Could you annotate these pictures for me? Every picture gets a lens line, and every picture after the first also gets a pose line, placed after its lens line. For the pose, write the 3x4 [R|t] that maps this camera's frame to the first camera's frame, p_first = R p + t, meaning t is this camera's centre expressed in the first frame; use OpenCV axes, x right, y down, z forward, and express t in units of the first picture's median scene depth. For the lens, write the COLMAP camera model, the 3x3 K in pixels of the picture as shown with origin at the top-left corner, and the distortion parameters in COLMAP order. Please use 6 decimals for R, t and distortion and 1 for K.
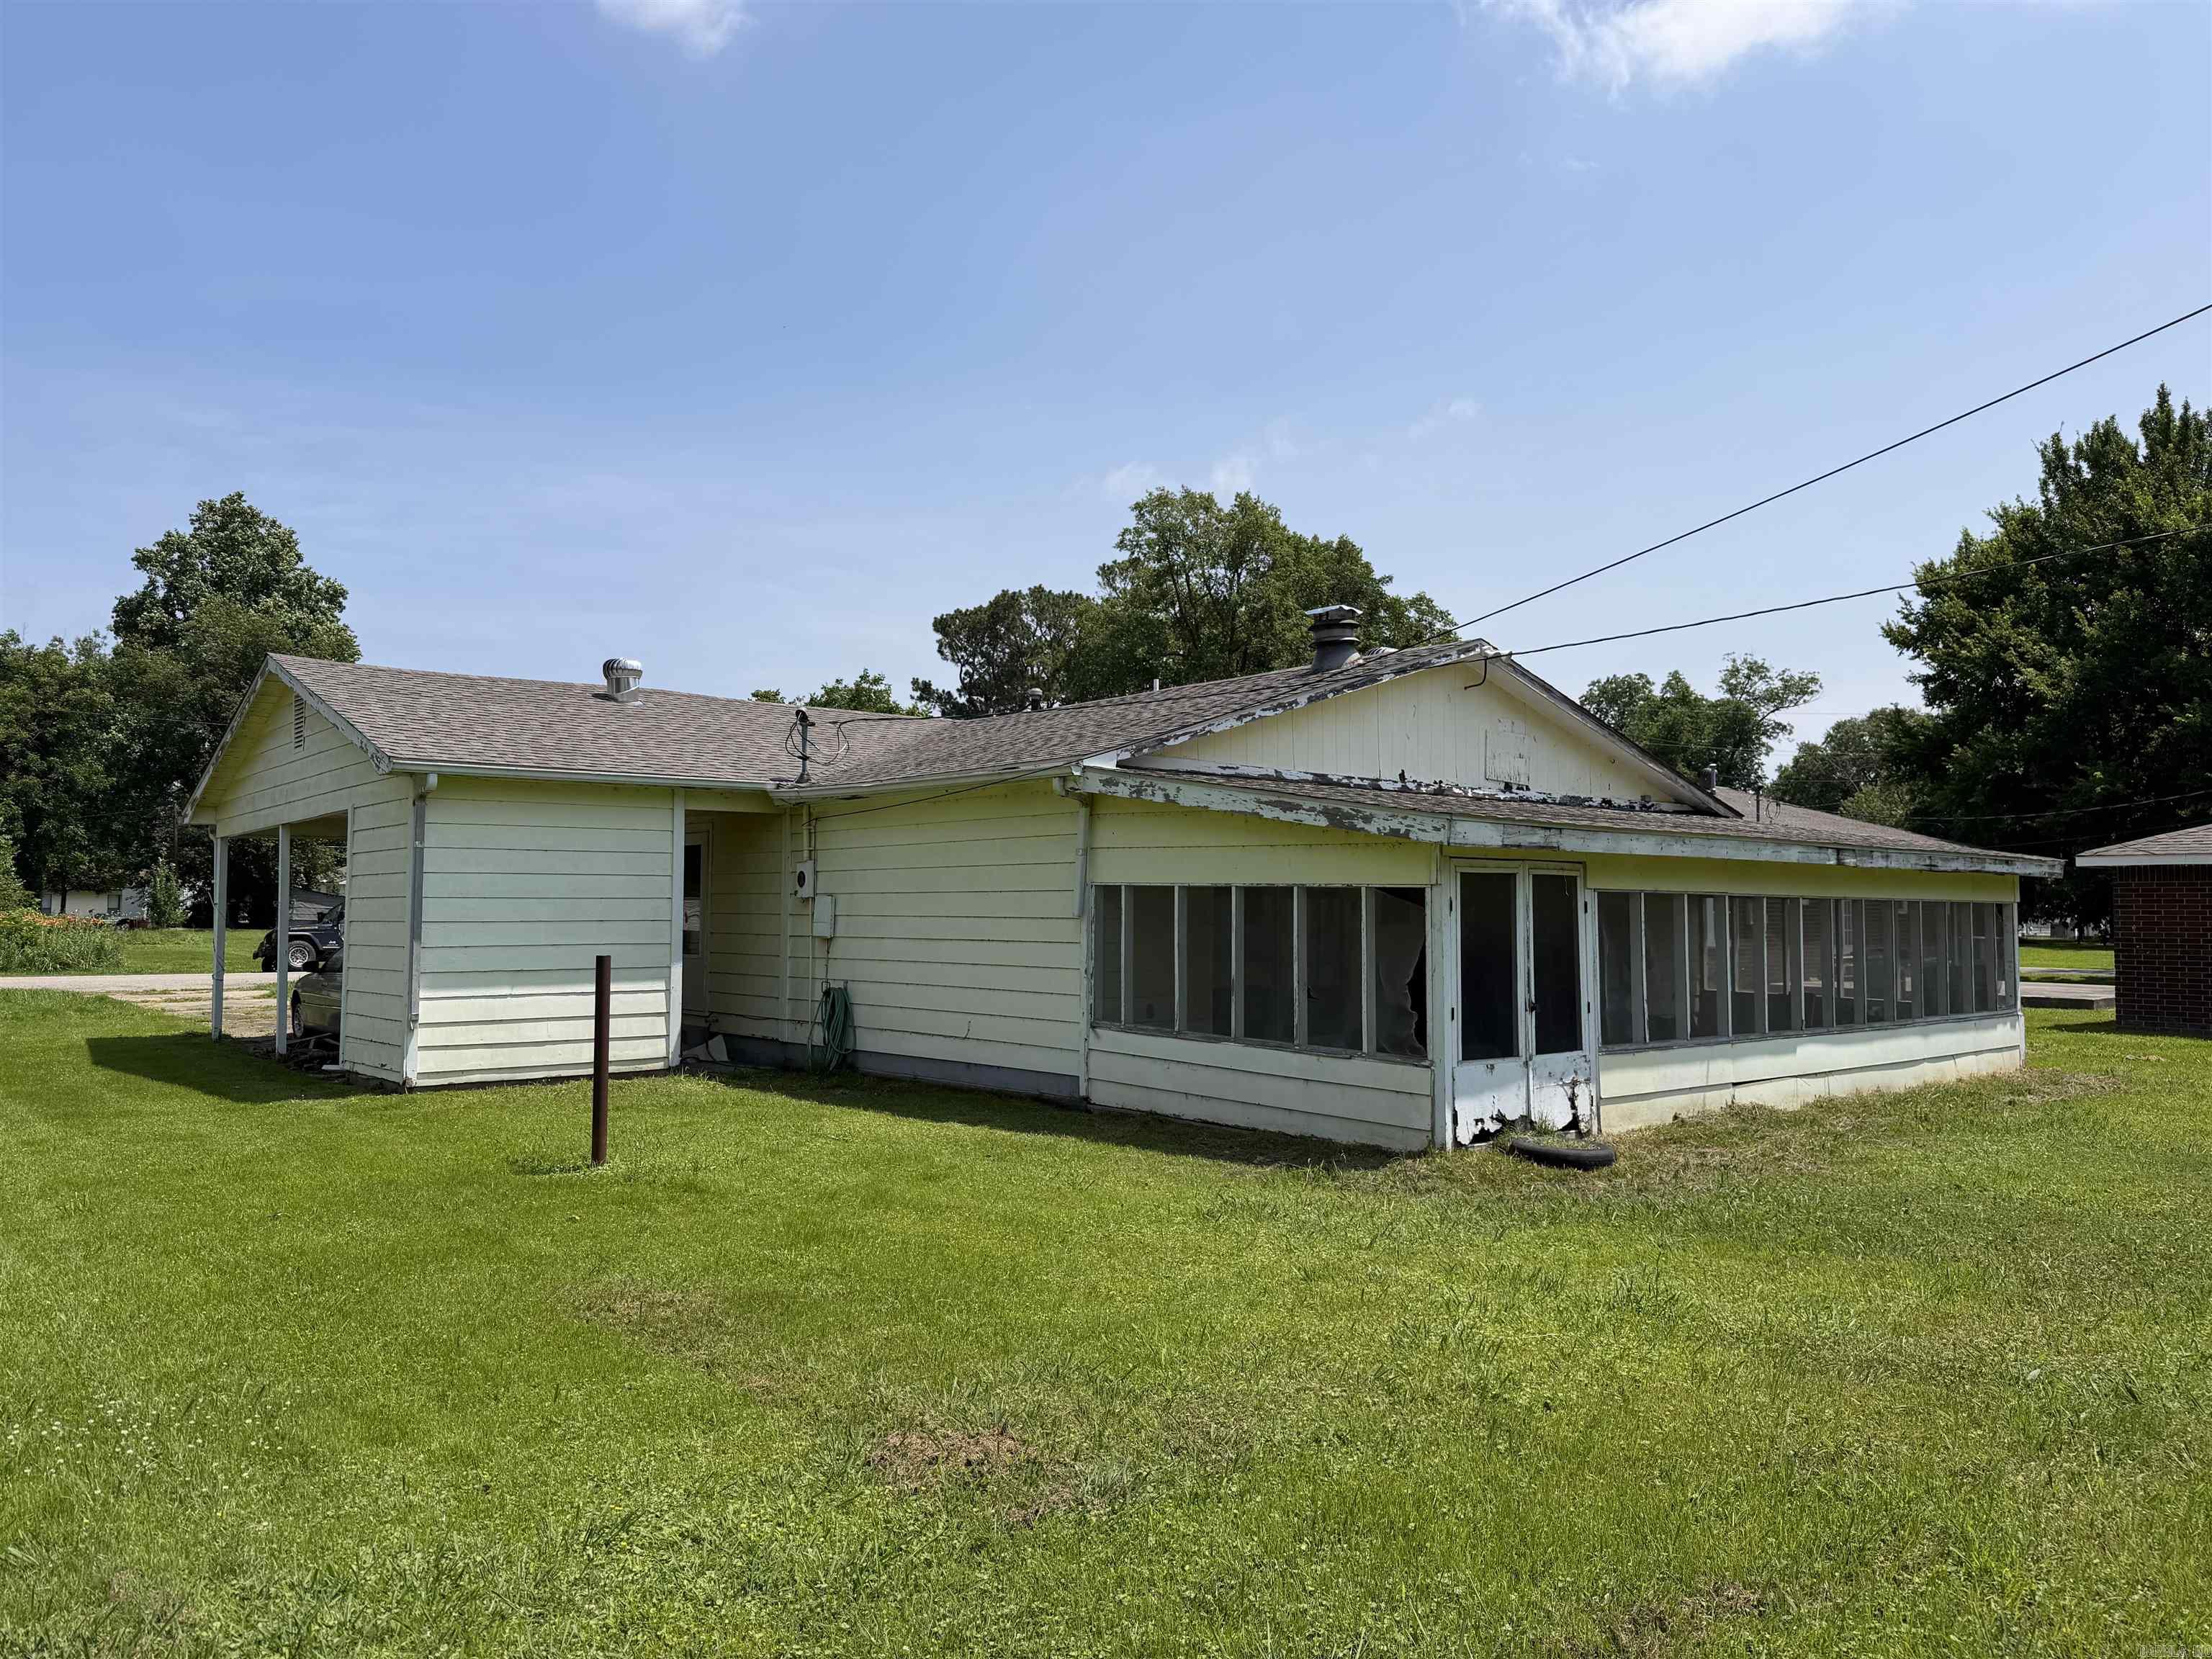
lens RADIAL K [[1556.7, 0, 1106.0], [0, 1556.7, 829.5], [0, 0, 1]] dist [0.111506, -0.138165]
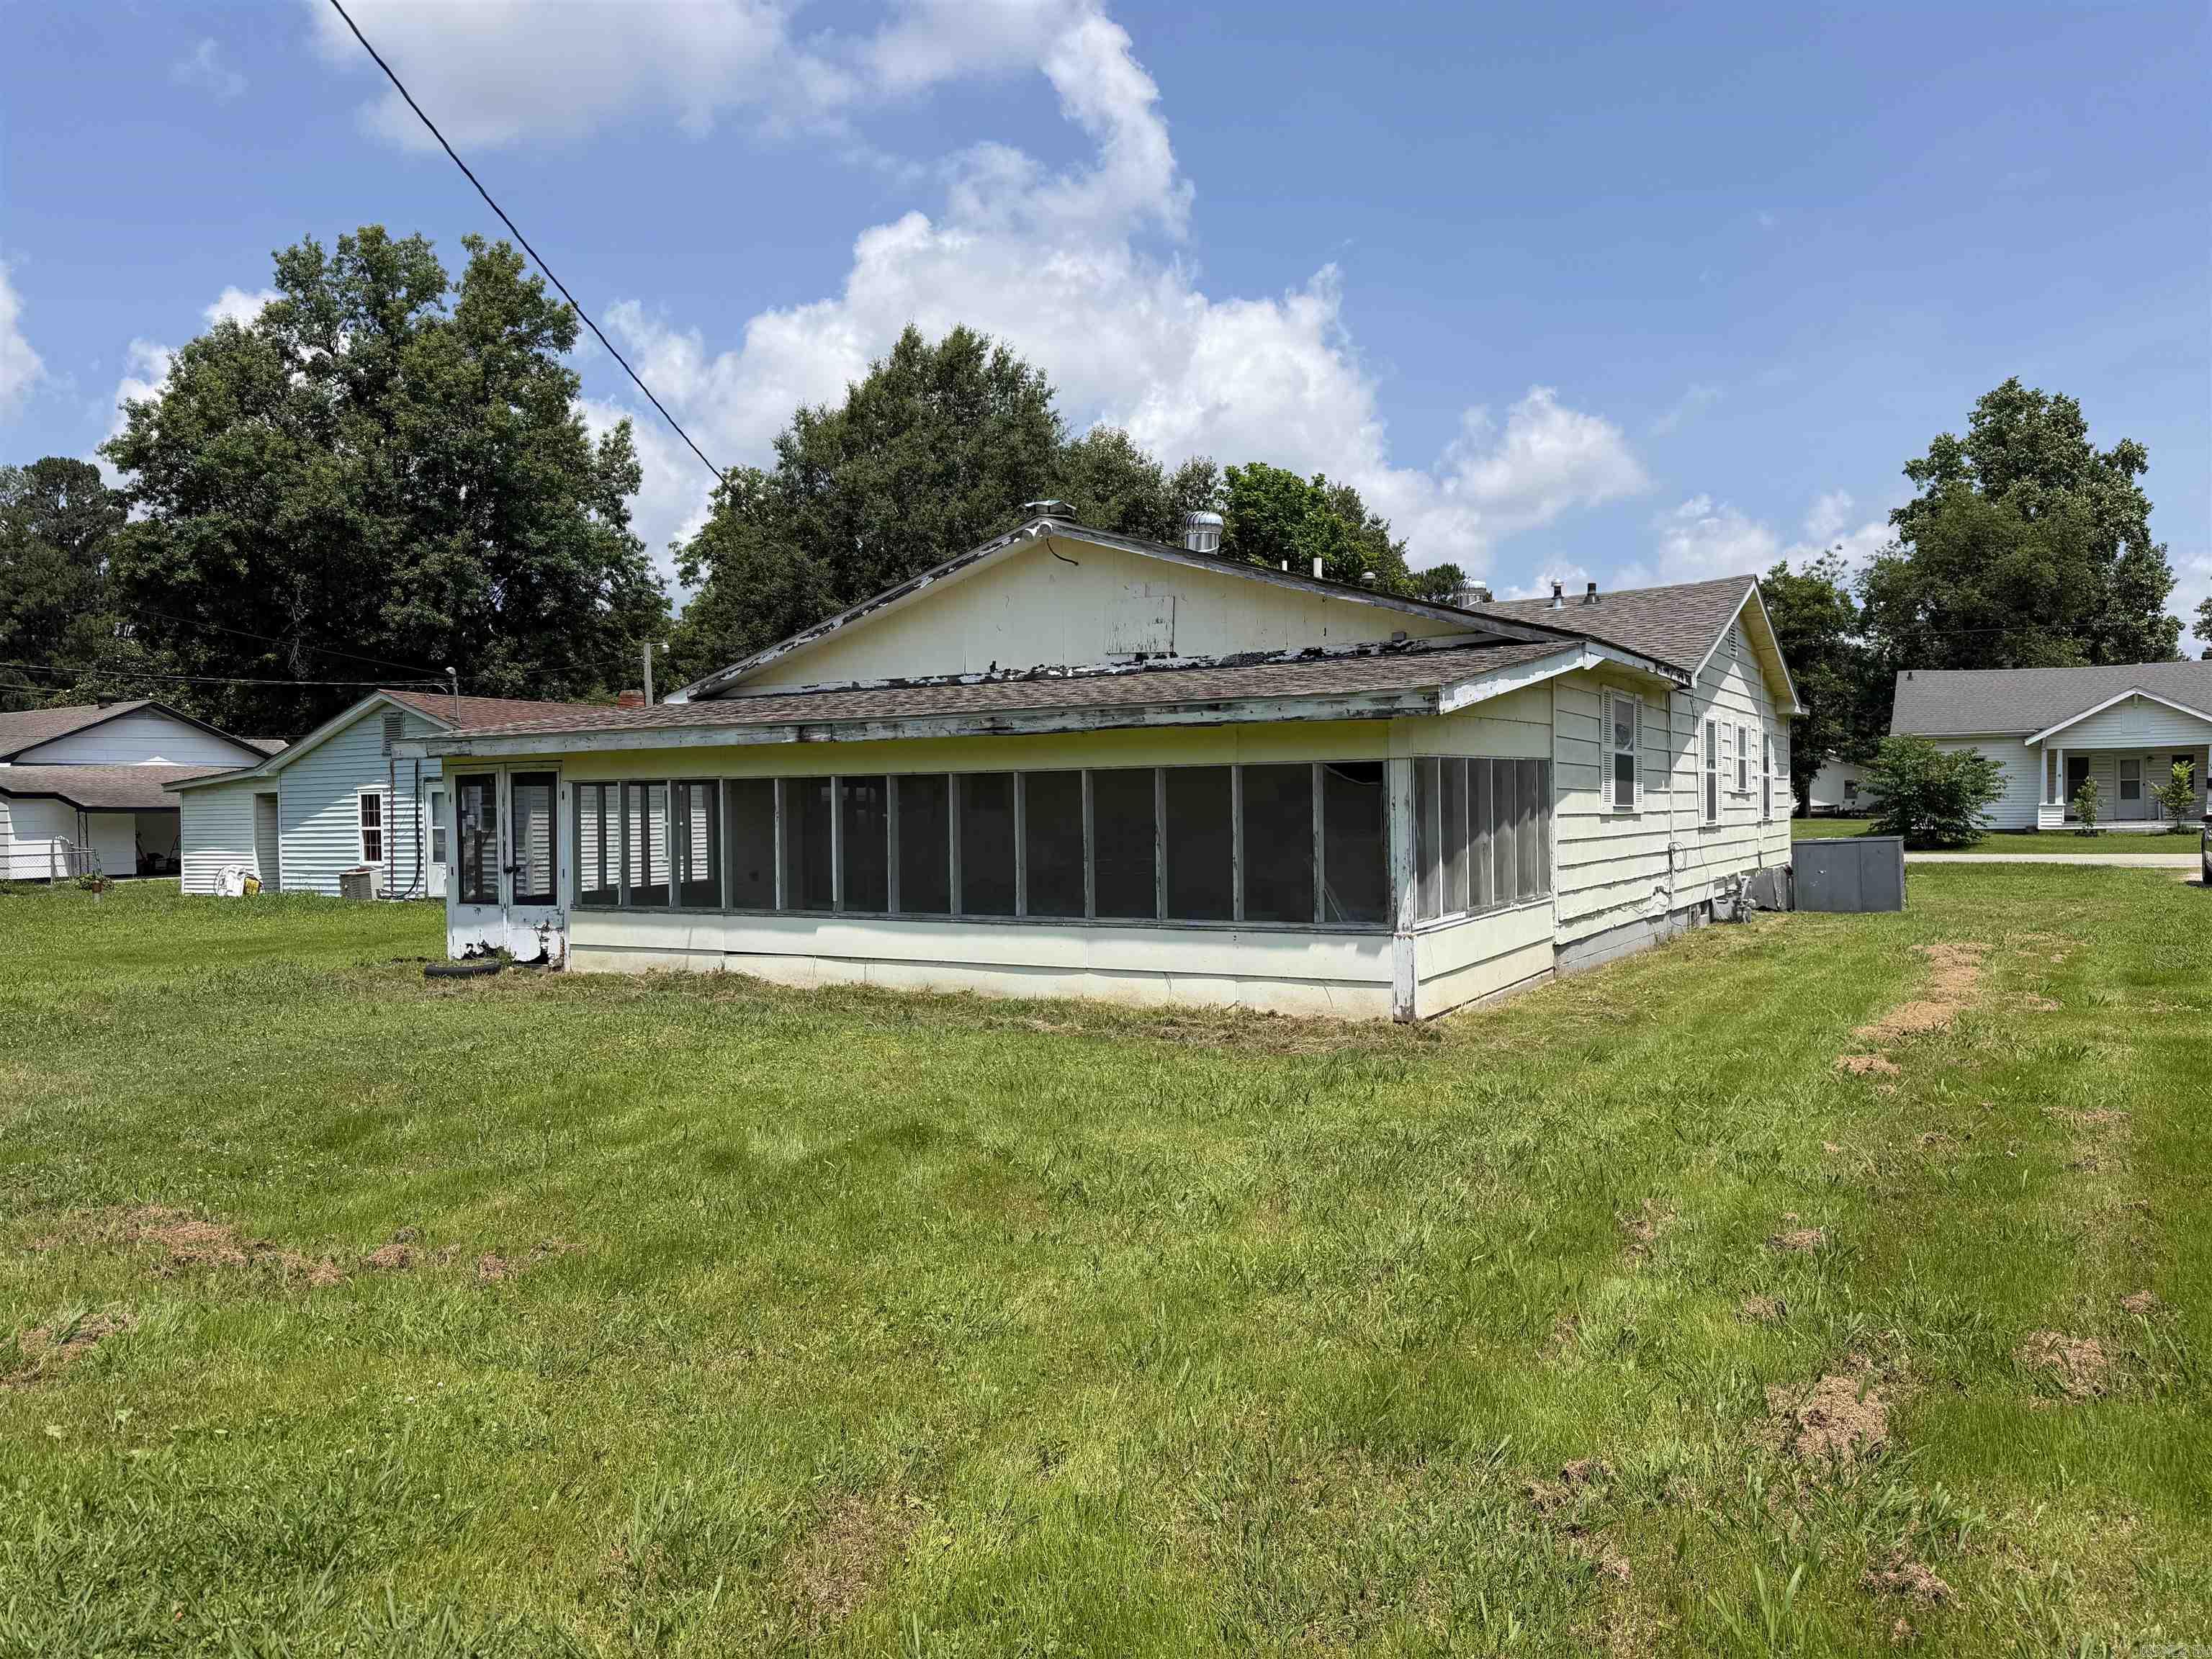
lens RADIAL K [[1556.7, 0, 1106.0], [0, 1556.7, 829.5], [0, 0, 1]] dist [0.111506, -0.138165]
pose [[0.319391, 0.000423, -0.947623, 1.318013], [0.065335, 0.997610, 0.022466, 0.061214], [0.945368, -0.069089, 0.318601, 0.798519]]
